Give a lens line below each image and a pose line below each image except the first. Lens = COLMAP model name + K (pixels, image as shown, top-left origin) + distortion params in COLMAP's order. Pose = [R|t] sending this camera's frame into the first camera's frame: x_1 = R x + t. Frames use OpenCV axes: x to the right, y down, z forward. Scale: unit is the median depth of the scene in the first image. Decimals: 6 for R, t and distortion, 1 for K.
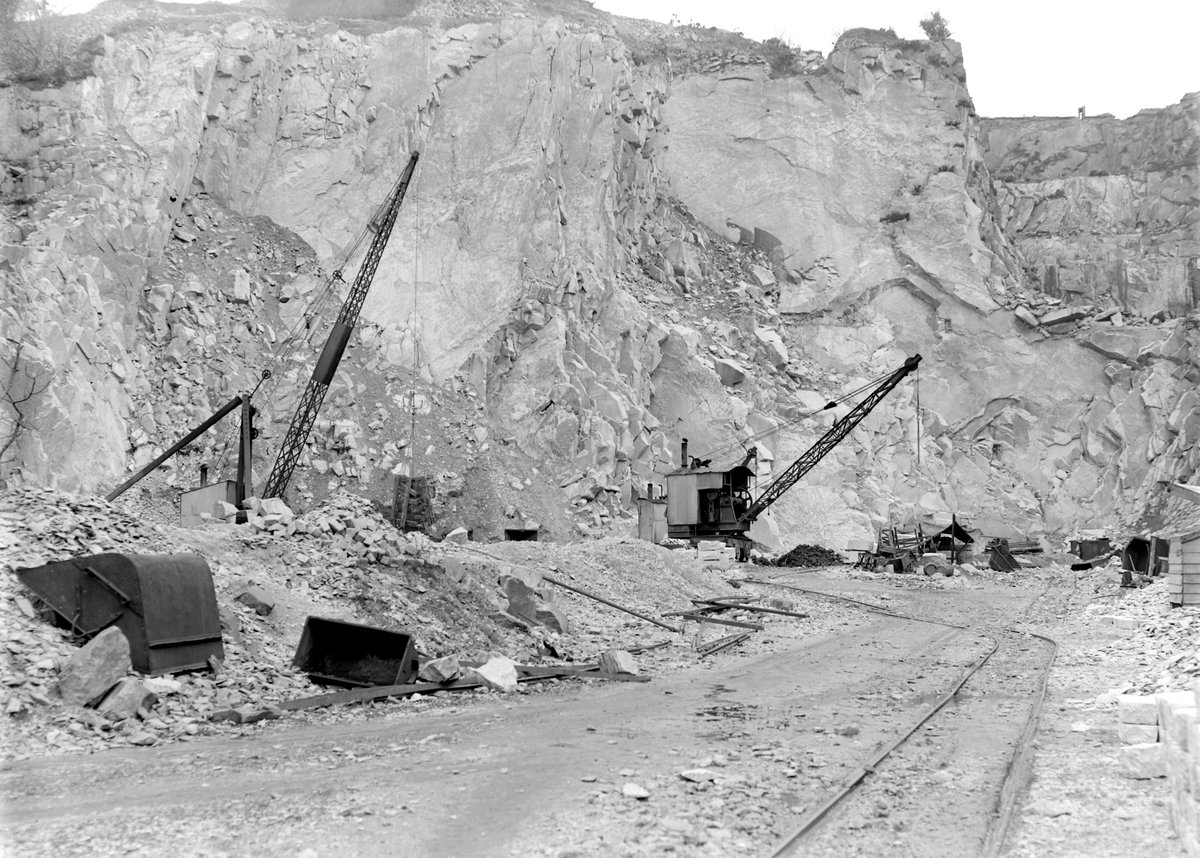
lens RADIAL K [[1320.3, 0, 599.5], [0, 1320.3, 464.3], [0, 0, 1]] dist [0.011058, -0.001704]
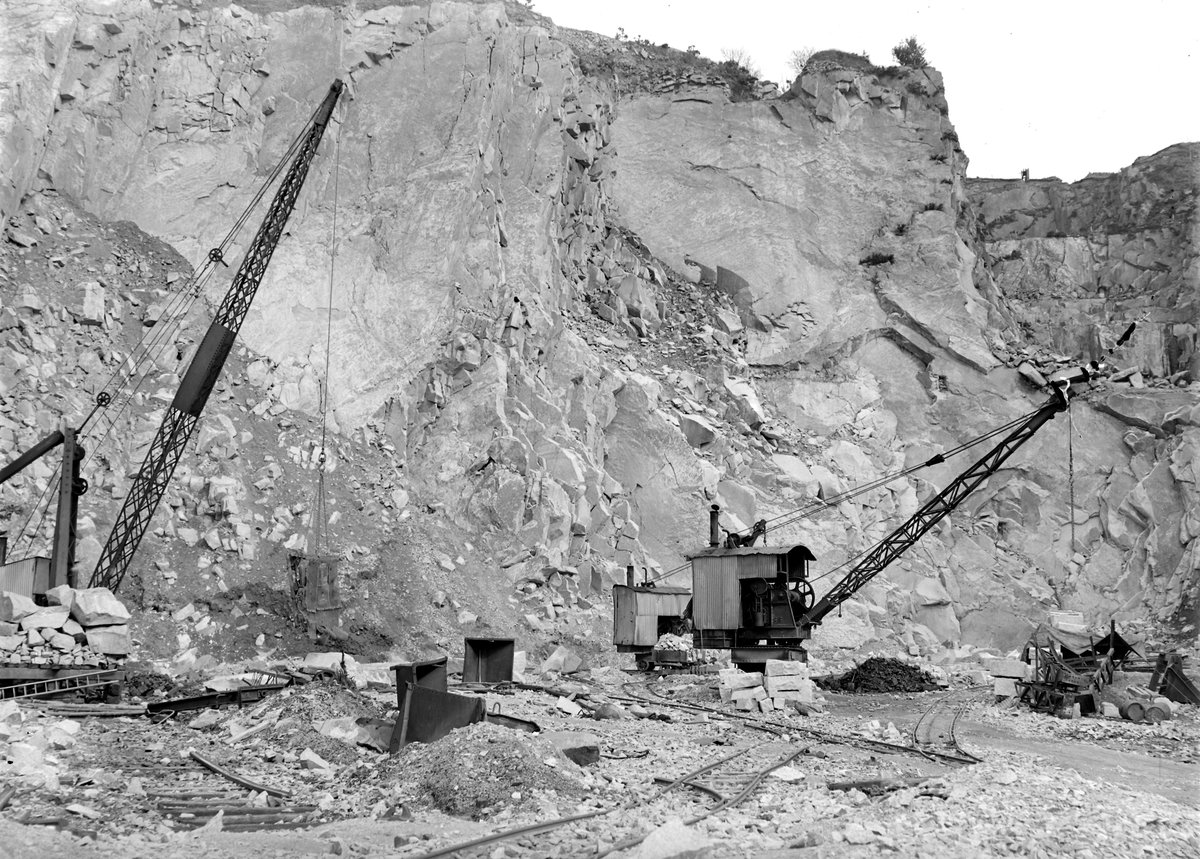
lens RADIAL K [[1320.3, 0, 599.5], [0, 1320.3, 464.8], [0, 0, 1]] dist [0.011058, -0.001704]
pose [[0.996341, 0.019201, 0.083277, -0.032323], [-0.014533, 0.998308, -0.056303, -0.000269], [-0.084217, 0.054887, 0.994935, 0.178971]]
